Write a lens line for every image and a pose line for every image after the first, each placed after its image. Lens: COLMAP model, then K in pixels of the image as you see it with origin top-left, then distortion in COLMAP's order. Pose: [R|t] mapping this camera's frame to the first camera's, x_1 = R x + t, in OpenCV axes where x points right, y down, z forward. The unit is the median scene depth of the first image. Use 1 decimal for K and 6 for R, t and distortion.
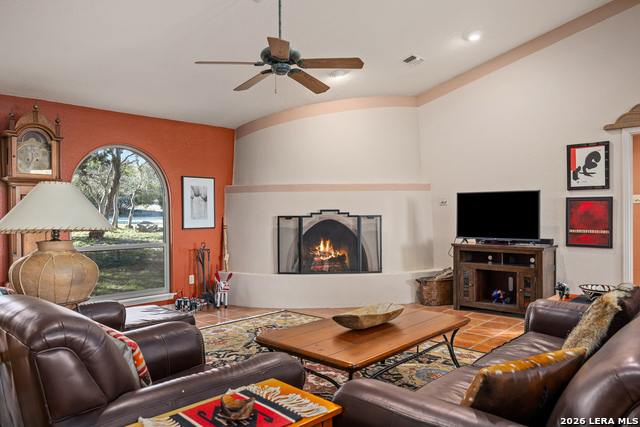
lens RADIAL K [[465.2, 0, 320.4], [0, 465.2, 213.2], [0, 0, 1]] dist [-0.004249, 0.000520]
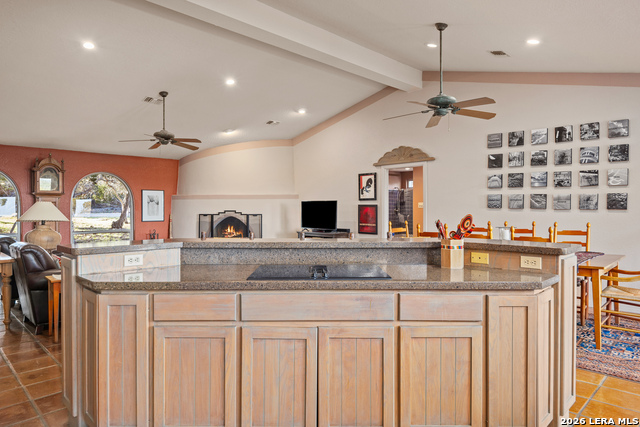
lens RADIAL K [[412.7, 0, 319.5], [0, 412.7, 213.9], [0, 0, 1]] dist [0.000988, 0.000122]
pose [[0.999436, 0.007474, -0.032751, 0.436696], [-0.007136, 0.999920, 0.010435, -0.014668], [0.032826, -0.010195, 0.999409, -0.516741]]
